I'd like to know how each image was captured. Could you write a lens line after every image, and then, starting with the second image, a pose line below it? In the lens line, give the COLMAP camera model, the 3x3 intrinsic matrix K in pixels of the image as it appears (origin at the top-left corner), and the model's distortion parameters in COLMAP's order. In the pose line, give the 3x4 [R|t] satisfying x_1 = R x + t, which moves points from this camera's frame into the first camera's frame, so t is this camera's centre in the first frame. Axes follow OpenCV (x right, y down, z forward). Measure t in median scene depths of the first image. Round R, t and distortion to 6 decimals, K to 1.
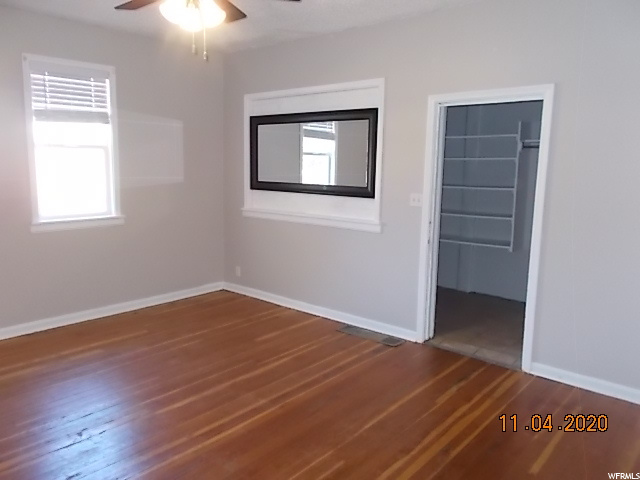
lens RADIAL K [[490.6, 0, 319.4], [0, 490.6, 240.2], [0, 0, 1]] dist [0.005607, -0.011024]
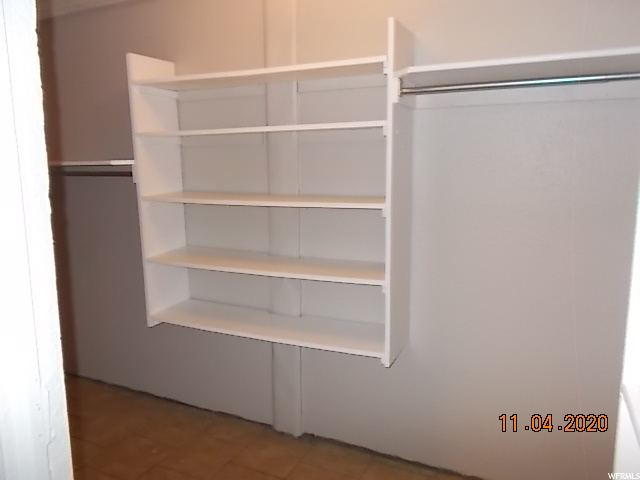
lens RADIAL K [[490.6, 0, 320.4], [0, 490.6, 238.8], [0, 0, 1]] dist [0.005607, -0.011024]
pose [[0.966372, -0.064867, 0.248831, 0.256318], [0.057390, 0.997659, 0.037192, -0.096280], [-0.250661, -0.021661, 0.967833, 0.655594]]
